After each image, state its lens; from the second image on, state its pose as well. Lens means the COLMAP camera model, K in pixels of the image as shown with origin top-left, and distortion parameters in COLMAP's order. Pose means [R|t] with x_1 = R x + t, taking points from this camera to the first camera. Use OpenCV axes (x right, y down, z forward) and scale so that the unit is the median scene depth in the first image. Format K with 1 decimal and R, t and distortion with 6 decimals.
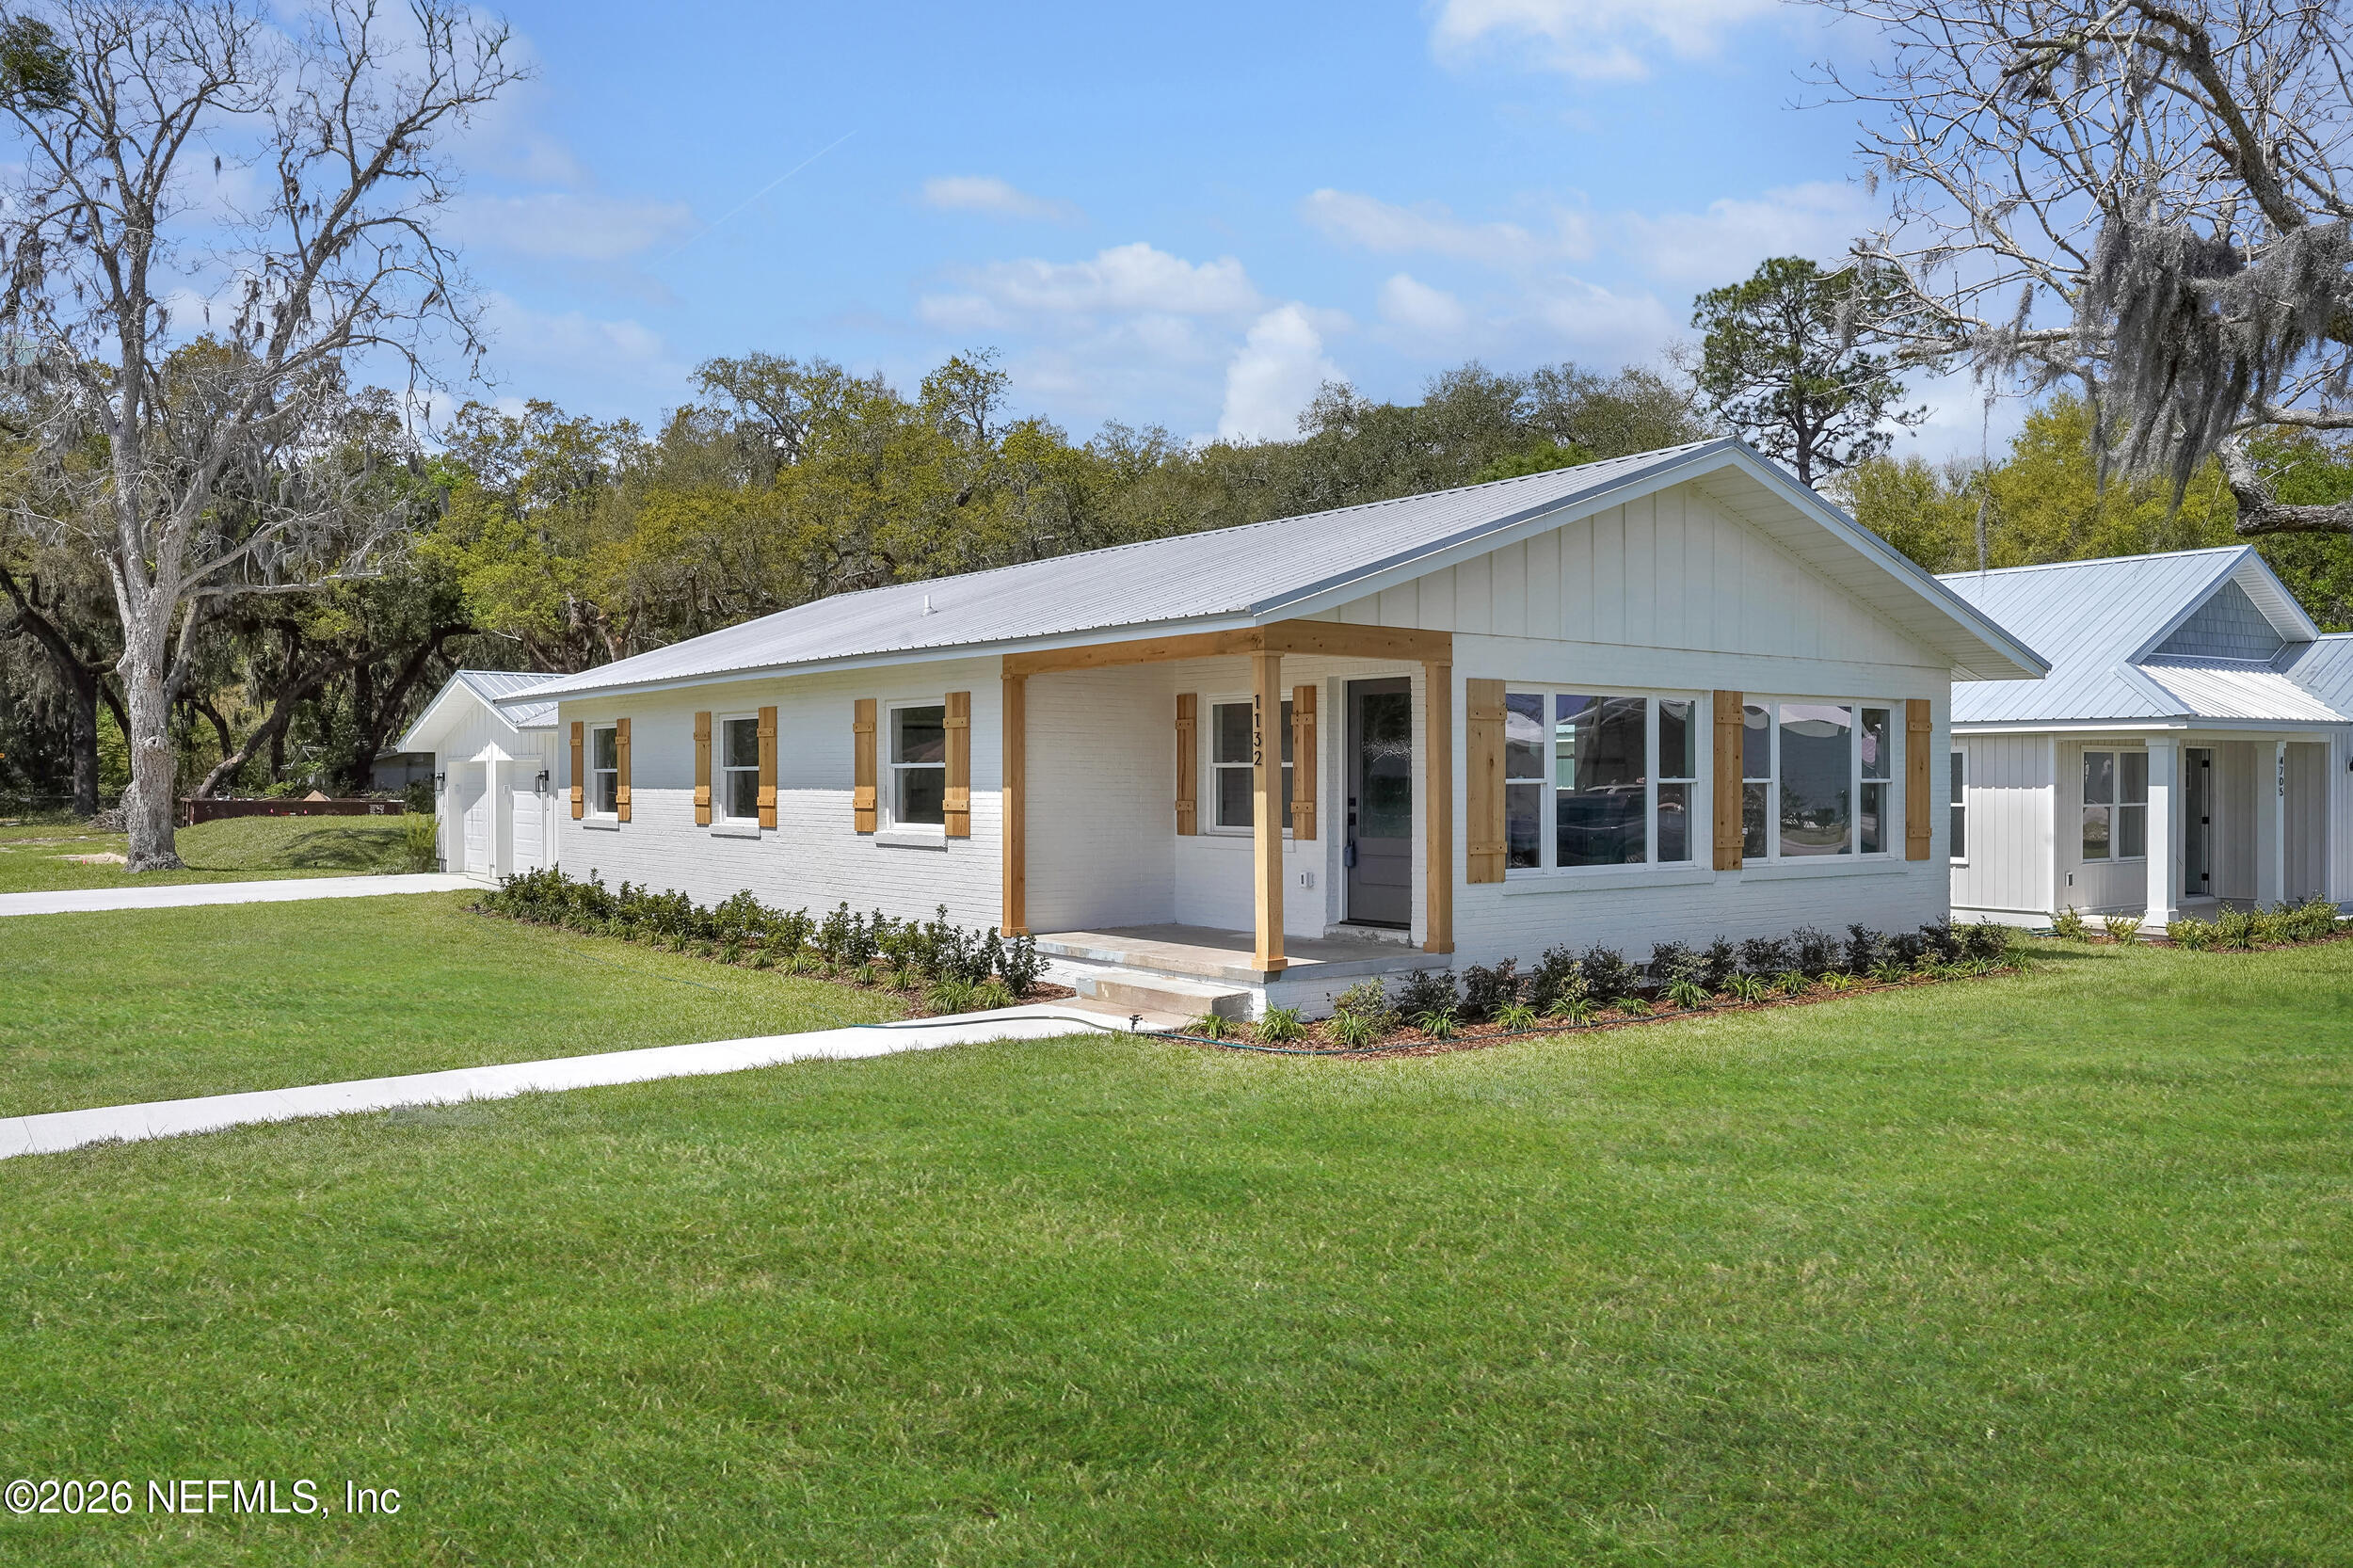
lens RADIAL K [[1759.8, 0, 1184.4], [0, 1759.8, 792.8], [0, 0, 1]] dist [0.034236, 0.001083]
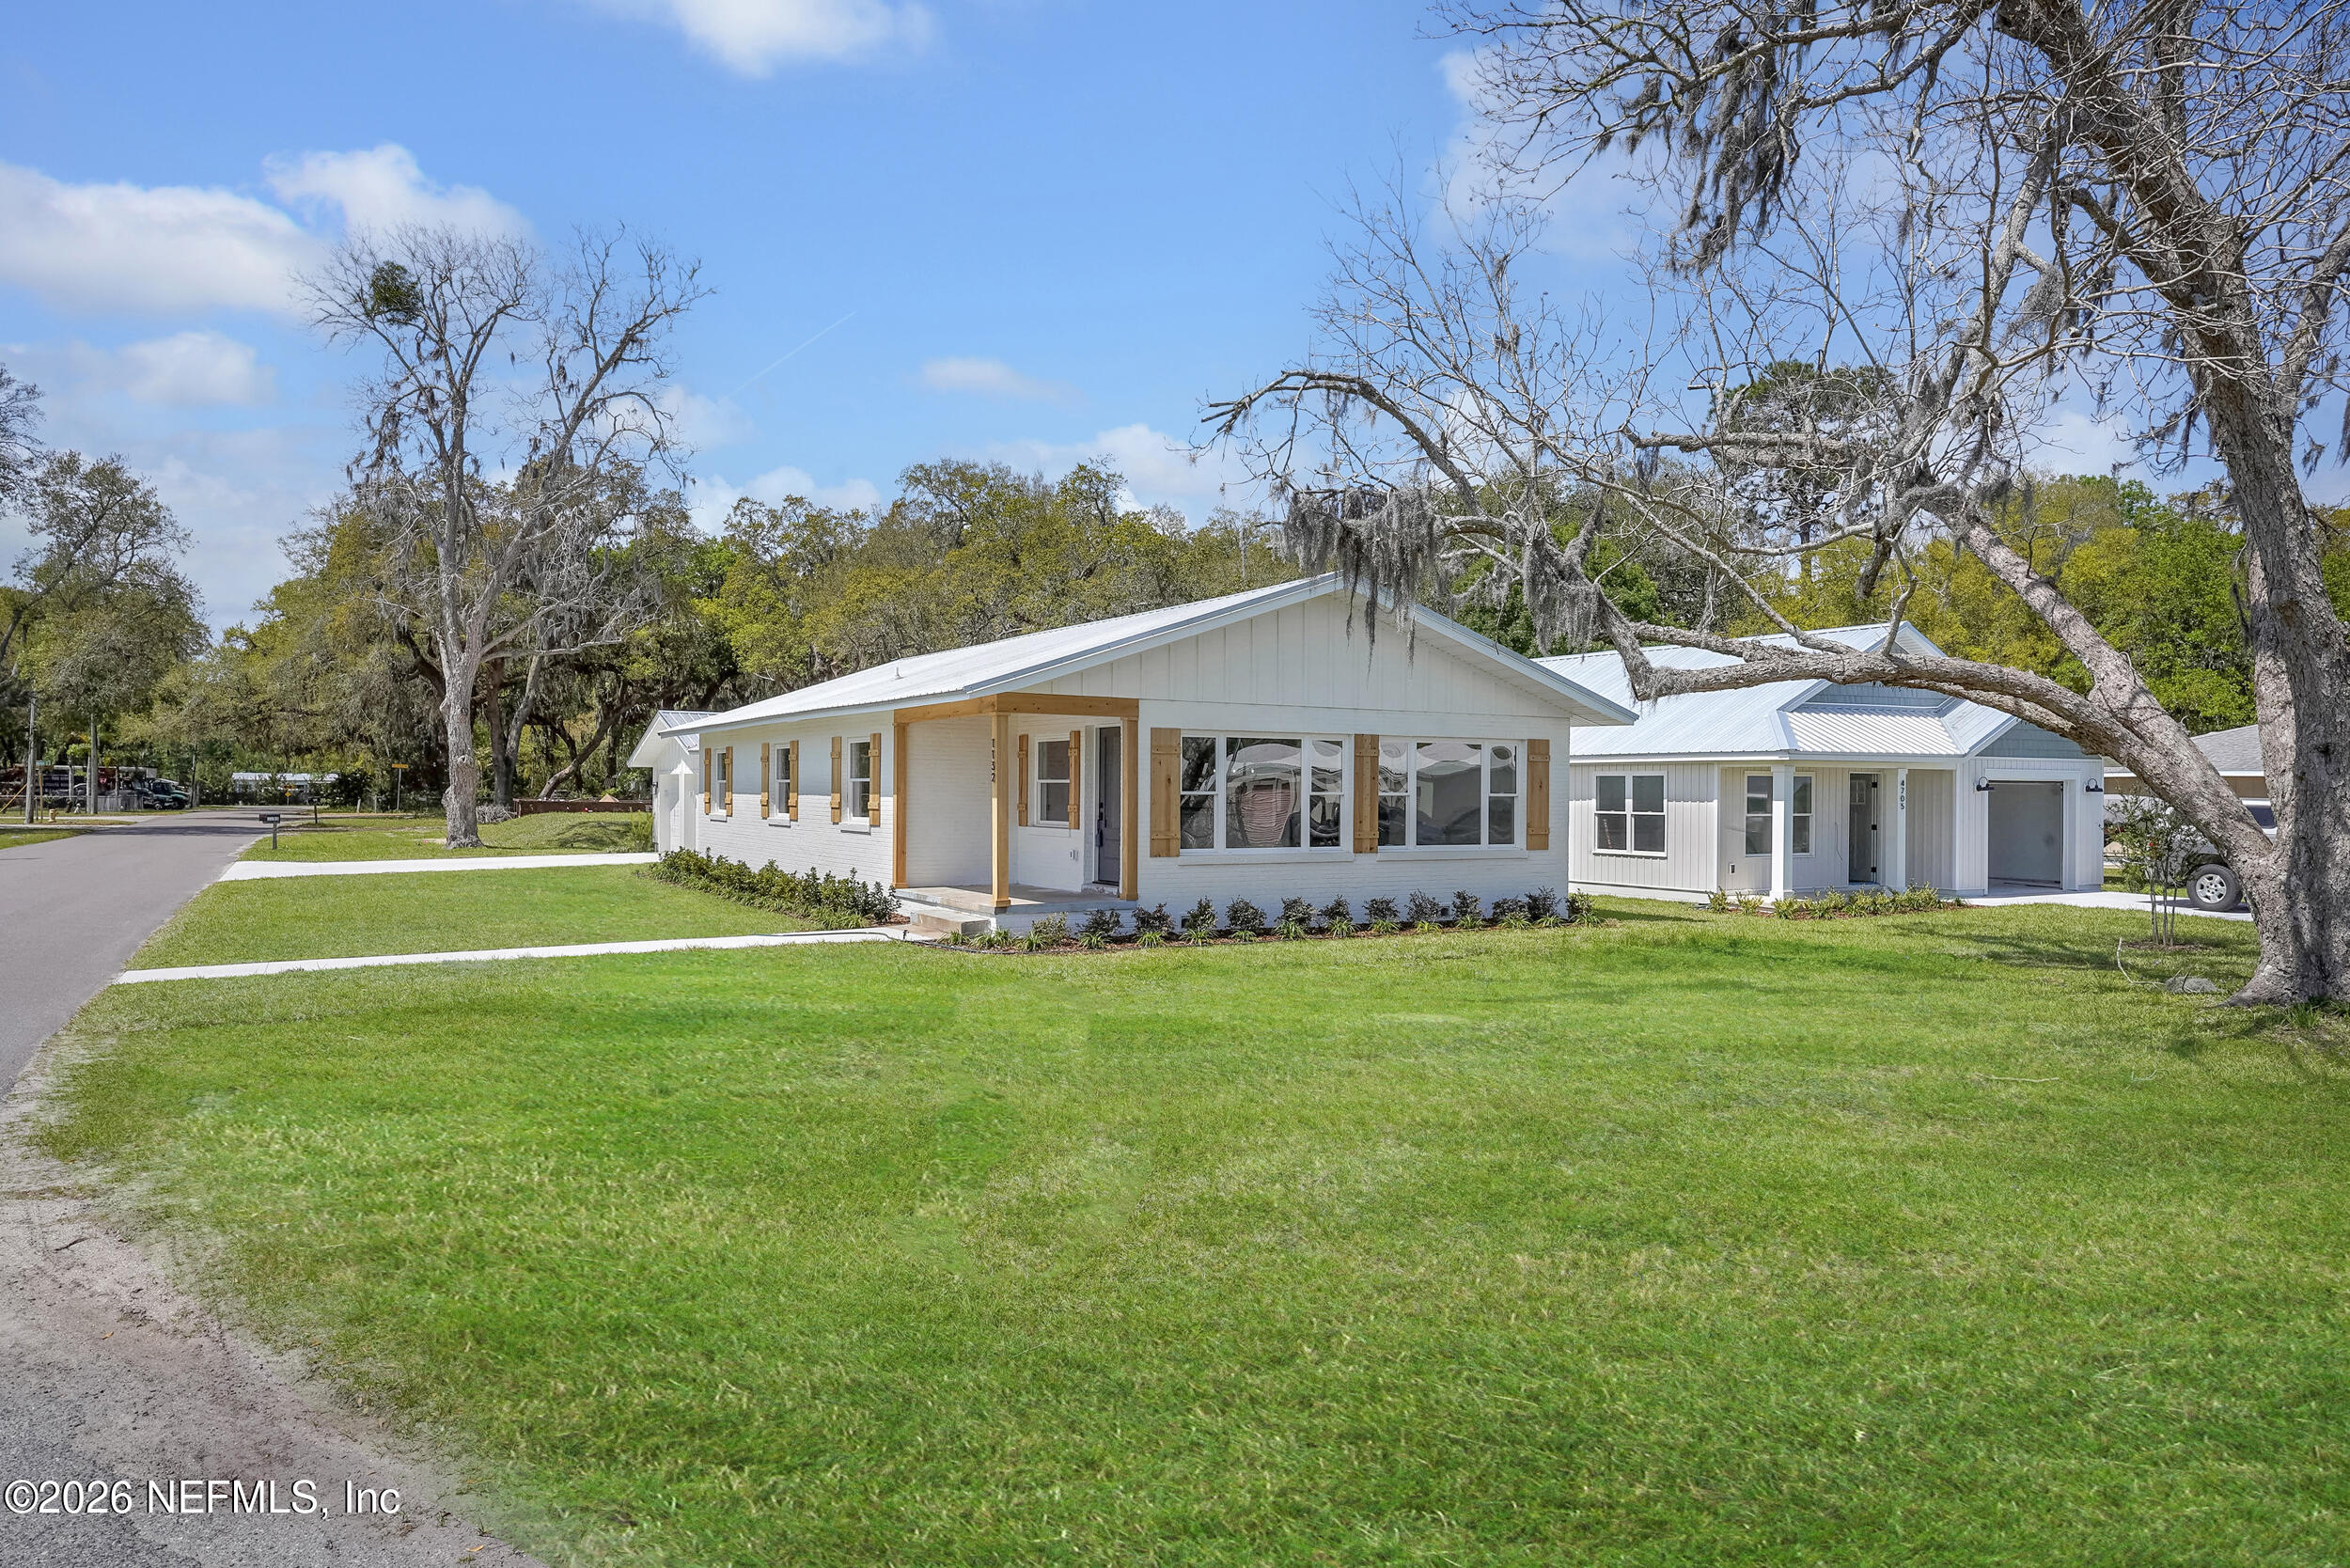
lens RADIAL K [[1457.1, 0, 1170.5], [0, 1457.1, 789.1], [0, 0, 1]] dist [0.042060, 0.001666]
pose [[0.993209, 0.007939, -0.116073, 0.130793], [-0.008947, 0.999927, -0.008166, 0.000315], [0.115999, 0.009149, 0.993207, -0.120150]]
